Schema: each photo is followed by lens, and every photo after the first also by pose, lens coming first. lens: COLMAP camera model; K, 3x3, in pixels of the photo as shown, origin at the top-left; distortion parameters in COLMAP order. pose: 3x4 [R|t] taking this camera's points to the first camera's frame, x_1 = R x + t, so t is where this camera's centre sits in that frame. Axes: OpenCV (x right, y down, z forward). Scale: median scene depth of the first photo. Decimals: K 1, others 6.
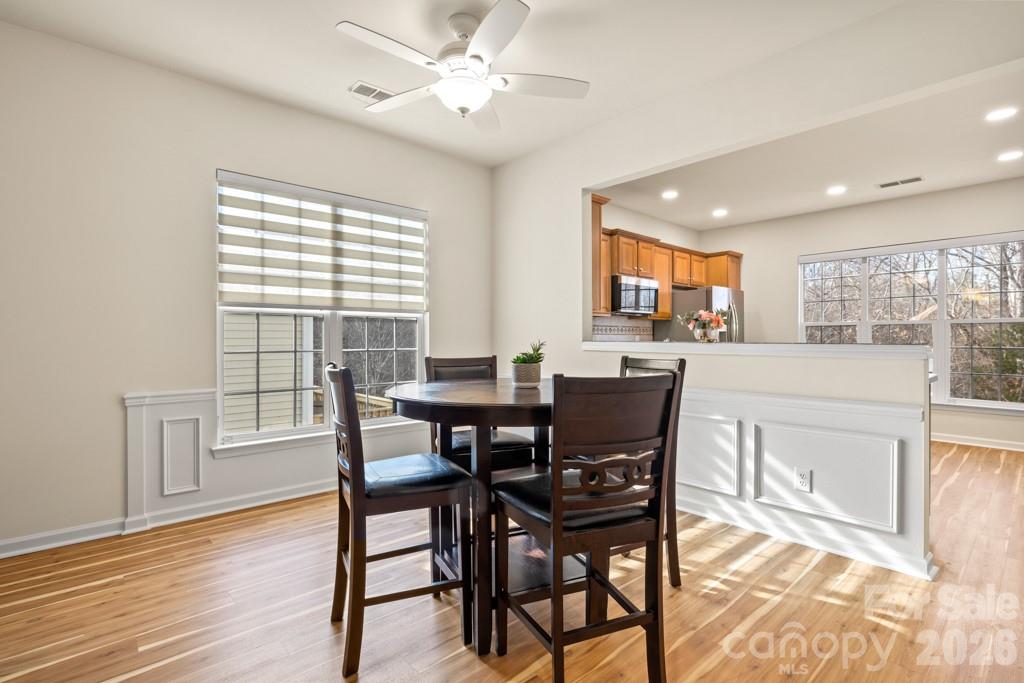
lens RADIAL K [[487.6, 0, 511.7], [0, 487.6, 341.9], [0, 0, 1]] dist [-0.003922, 0.000775]
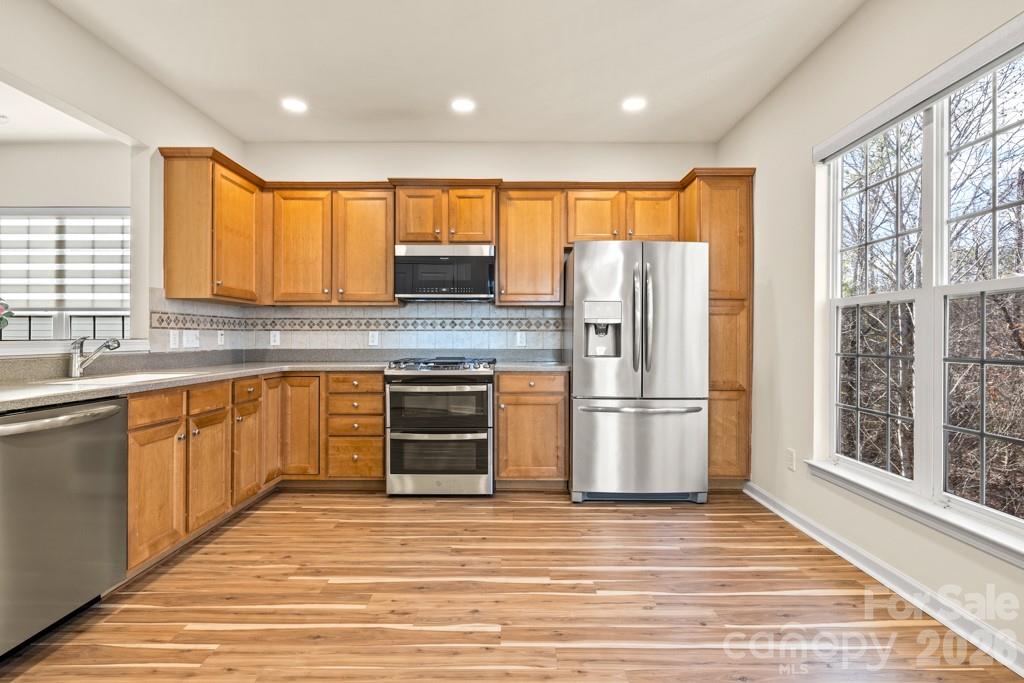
lens RADIAL K [[509.7, 0, 513.9], [0, 509.7, 341.1], [0, 0, 1]] dist [-0.007239, -0.000008]
pose [[0.743024, 0.002692, -0.669259, 1.144576], [-0.005919, 0.999979, -0.002550, 0.001114], [0.669238, 0.005856, 0.743025, 0.795122]]
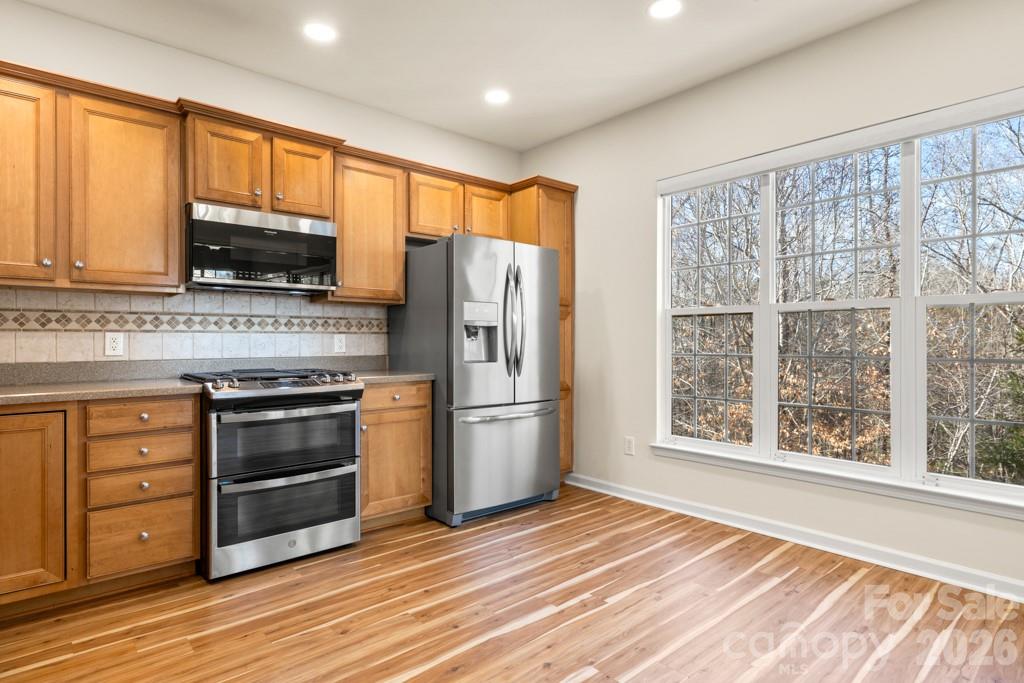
lens RADIAL K [[550.0, 0, 510.1], [0, 550.0, 344.5], [0, 0, 1]] dist [-0.004162, -0.001301]
pose [[0.999897, -0.006149, -0.012966, 0.723985], [0.006092, 0.999972, -0.004456, 0.001543], [0.012993, 0.004377, 0.999906, 0.675440]]
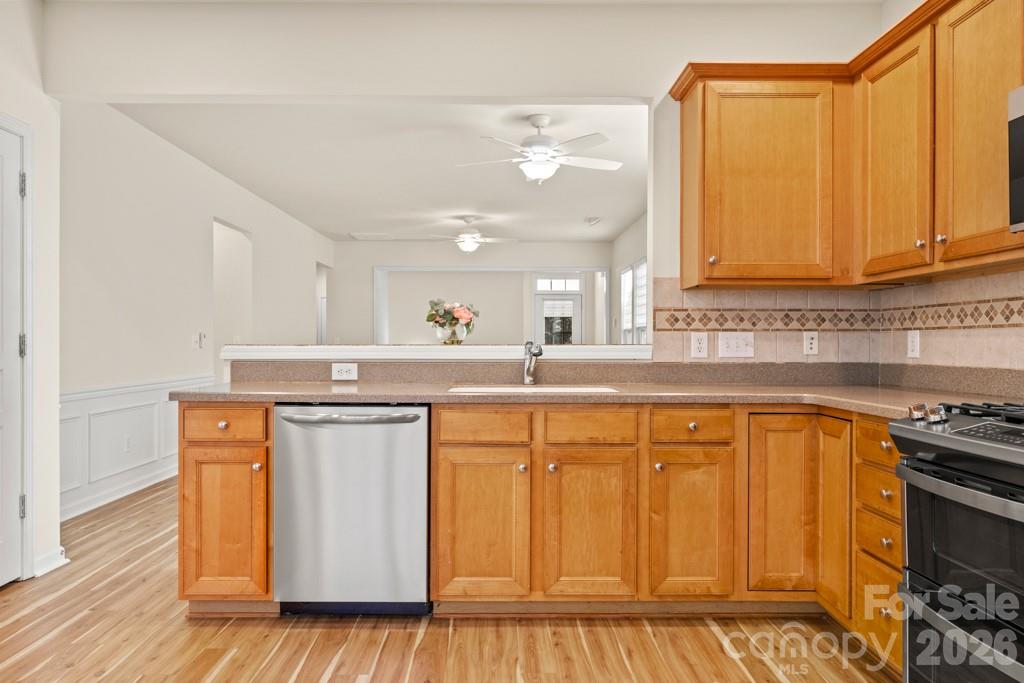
lens RADIAL K [[688.3, 0, 508.6], [0, 688.3, 345.9], [0, 0, 1]] dist [0.003867, -0.000126]
pose [[-0.671122, 0.003677, -0.741338, 0.922255], [-0.008567, 0.999882, 0.012716, -0.008547], [0.741297, 0.014885, -0.671012, 1.450444]]
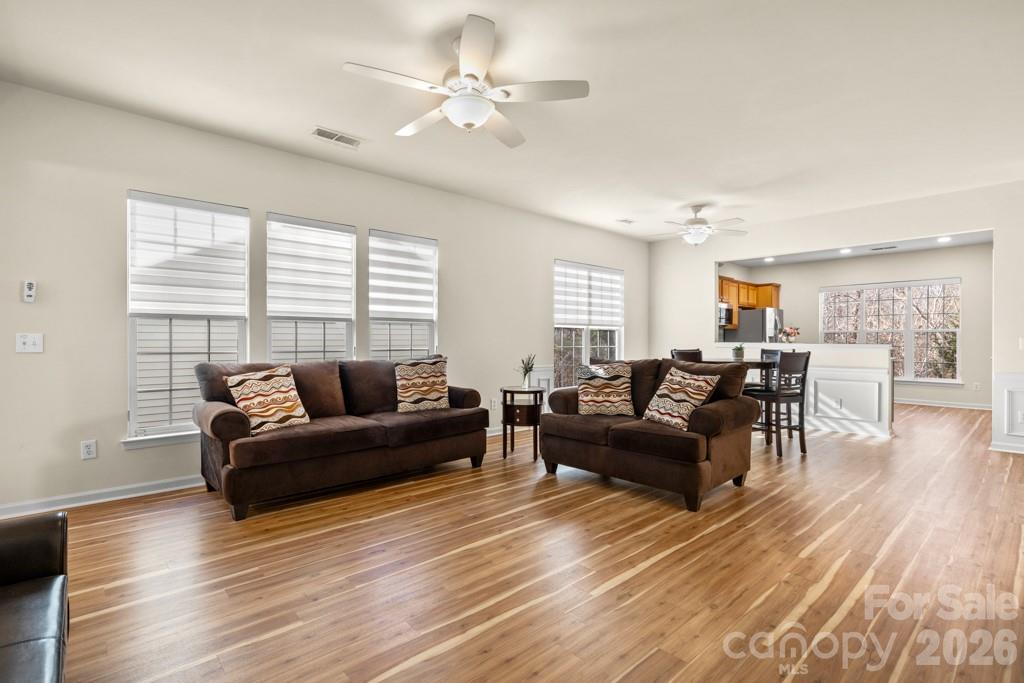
lens RADIAL K [[487.6, 0, 512.2], [0, 487.6, 339.3], [0, 0, 1]] dist [-0.003922, 0.000775]
pose [[0.999979, 0.003165, 0.005608, -0.642234], [-0.003115, 0.999955, -0.008966, 0.005821], [-0.005636, 0.008948, 0.999944, -0.872796]]
